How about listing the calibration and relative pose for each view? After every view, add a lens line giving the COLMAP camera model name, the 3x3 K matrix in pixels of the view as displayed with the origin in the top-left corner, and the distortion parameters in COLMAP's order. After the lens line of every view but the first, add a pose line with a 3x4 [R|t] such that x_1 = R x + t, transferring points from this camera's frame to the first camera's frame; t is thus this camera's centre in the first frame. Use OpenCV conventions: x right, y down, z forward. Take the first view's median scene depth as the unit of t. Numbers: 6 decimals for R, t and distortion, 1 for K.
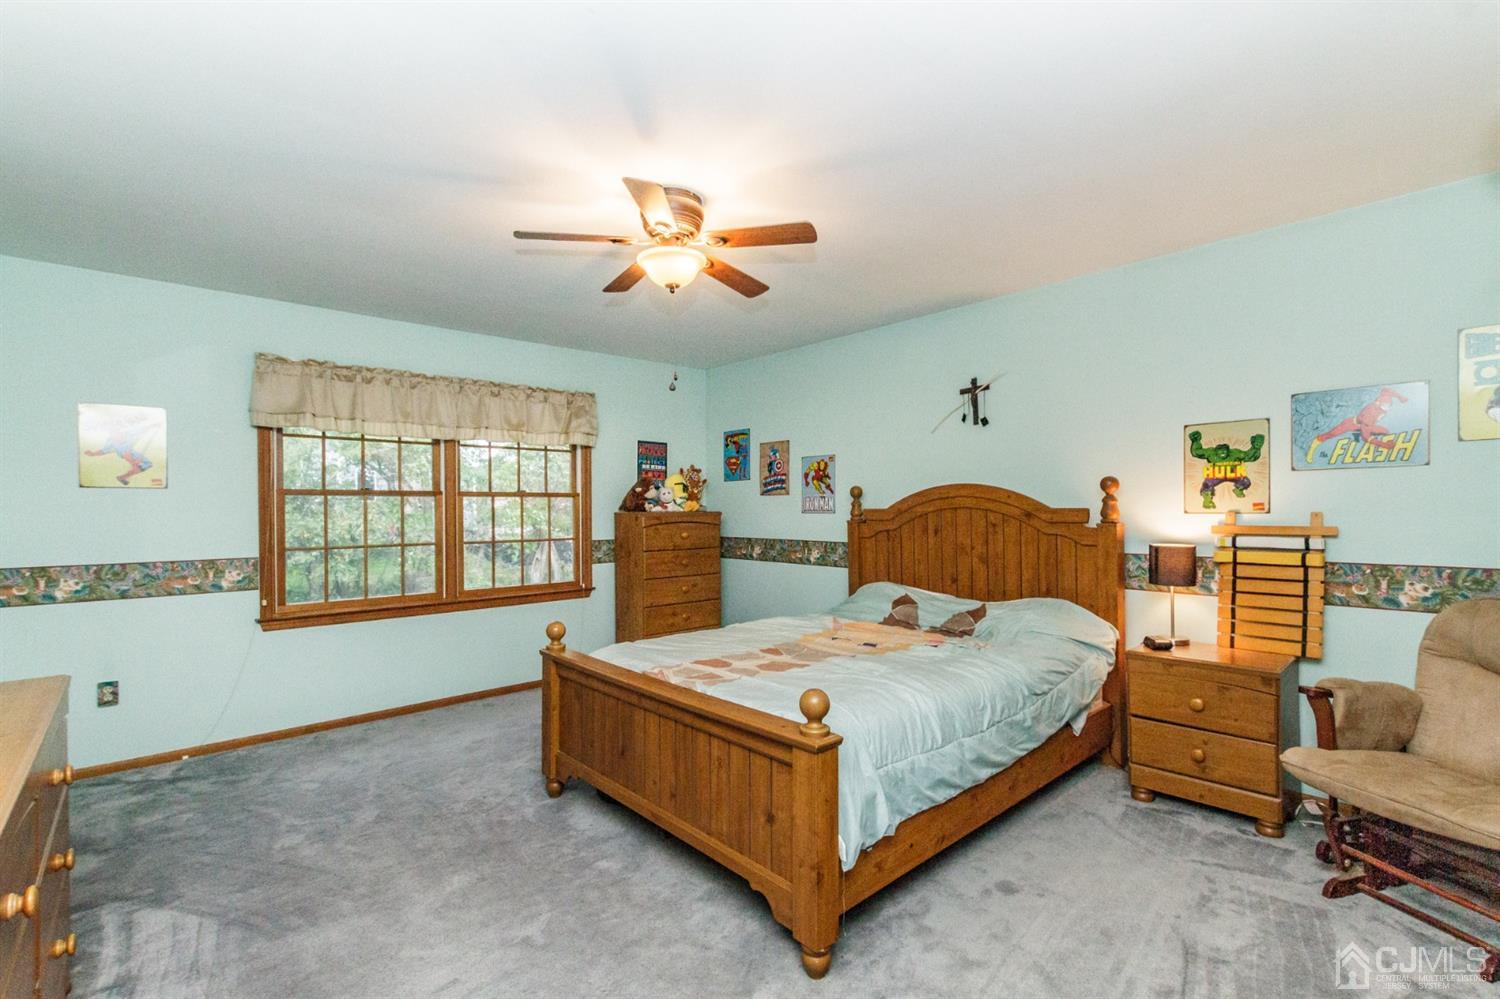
lens RADIAL K [[678.1, 0, 753.3], [0, 678.1, 506.0], [0, 0, 1]] dist [0.000590, -0.000424]
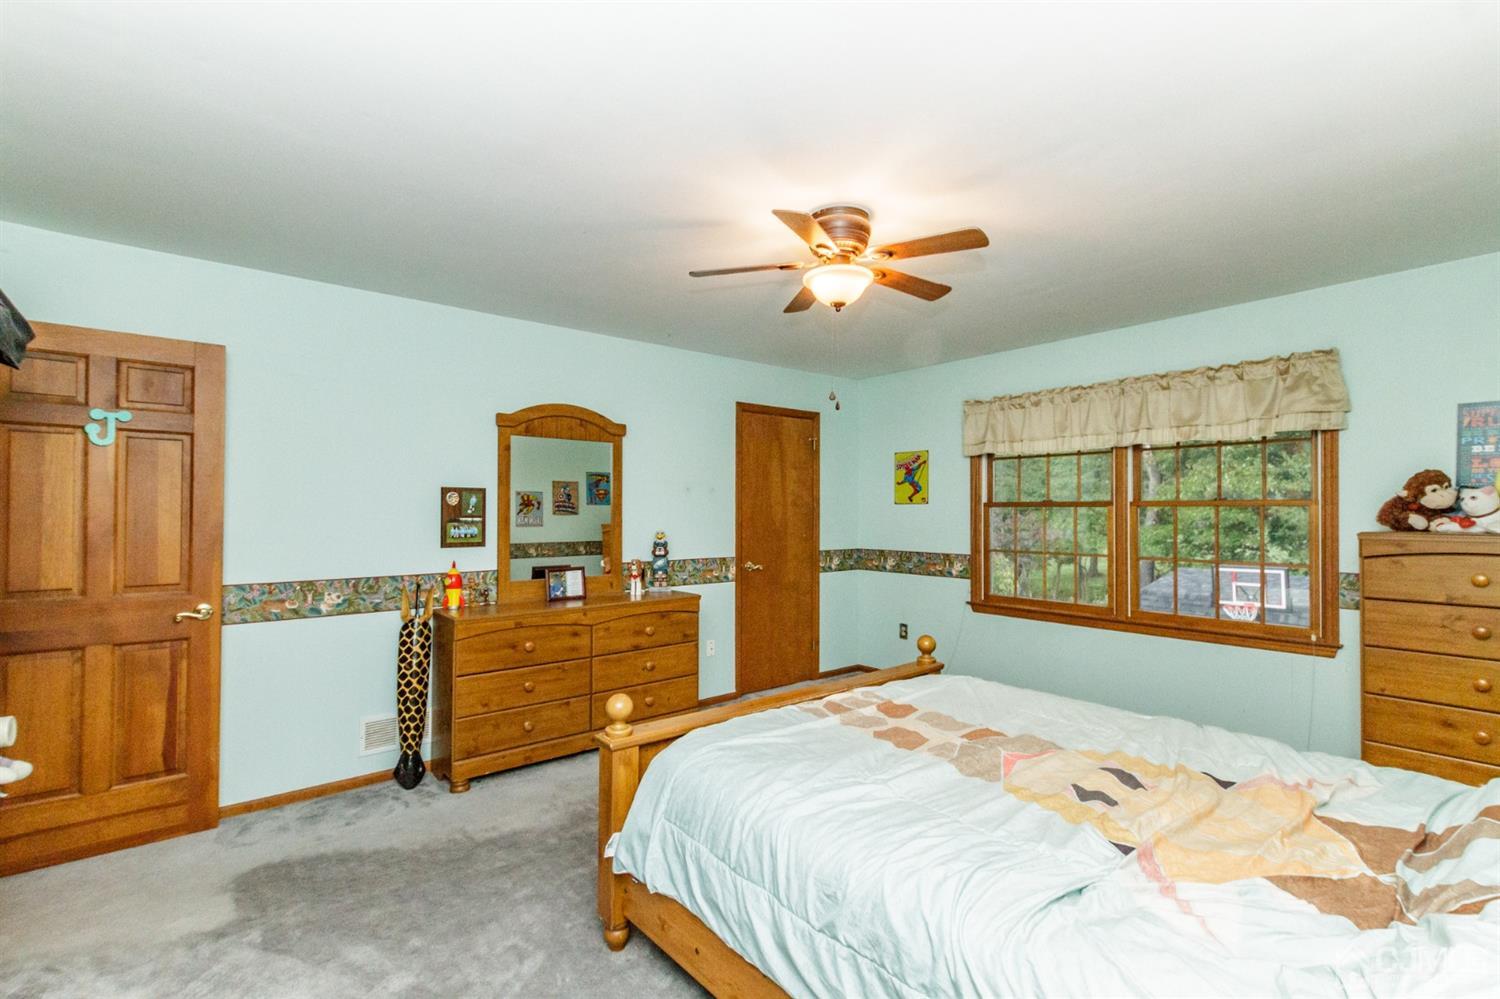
lens RADIAL K [[678.1, 0, 753.3], [0, 678.1, 506.0], [0, 0, 1]] dist [0.000590, -0.000424]
pose [[-0.043204, -0.005352, -0.999052, 0.562823], [-0.002173, 0.999984, -0.005263, -0.010440], [0.999064, 0.001943, -0.043215, 0.588040]]
